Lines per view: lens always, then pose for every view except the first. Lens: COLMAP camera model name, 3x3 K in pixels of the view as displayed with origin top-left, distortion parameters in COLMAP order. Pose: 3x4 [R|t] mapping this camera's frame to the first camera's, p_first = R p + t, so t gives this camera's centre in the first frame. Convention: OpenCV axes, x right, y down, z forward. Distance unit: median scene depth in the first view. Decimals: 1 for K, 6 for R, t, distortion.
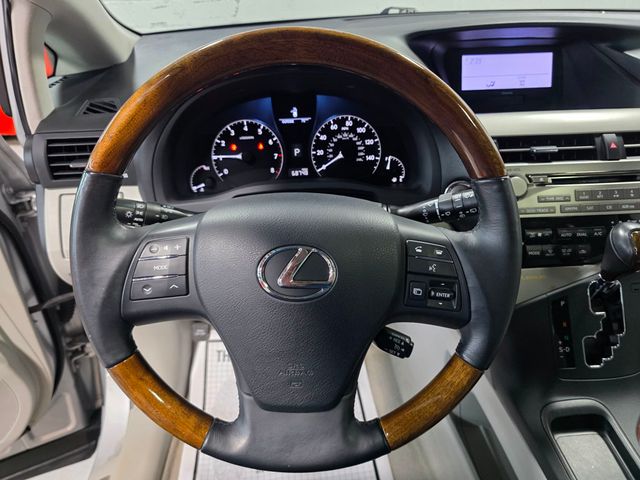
lens RADIAL K [[429.8, 0, 320.3], [0, 429.8, 242.3], [0, 0, 1]] dist [0.042226, -0.038203]
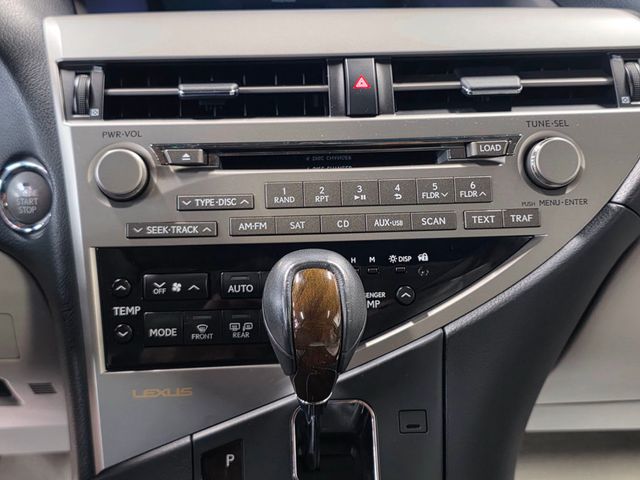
lens RADIAL K [[852.3, 0, 316.5], [0, 852.3, 239.4], [0, 0, 1]] dist [0.037848, 0.000000]
pose [[0.999858, 0.011814, 0.011992, 0.977454], [-0.009962, 0.989502, -0.144178, 0.081457], [-0.013569, 0.144038, 0.989479, 0.296604]]
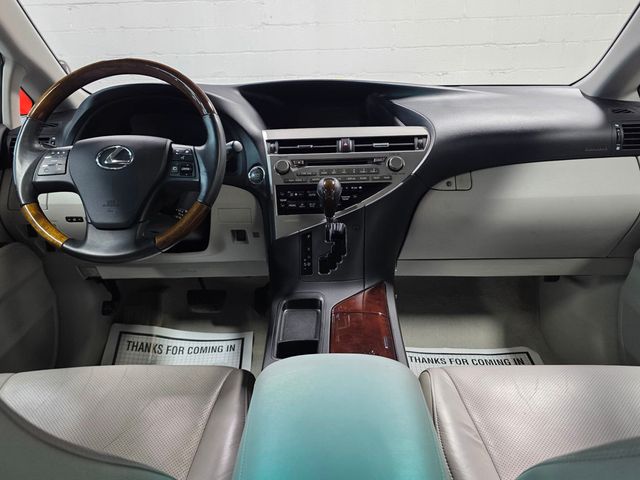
lens RADIAL K [[507.0, 0, 315.3], [0, 507.0, 242.5], [0, 0, 1]] dist [0.069238, -0.069626]
pose [[0.995955, 0.020657, -0.087446, 1.156417], [-0.043332, 0.962987, -0.266043, 1.003317], [0.078713, 0.268756, 0.959987, -1.147174]]
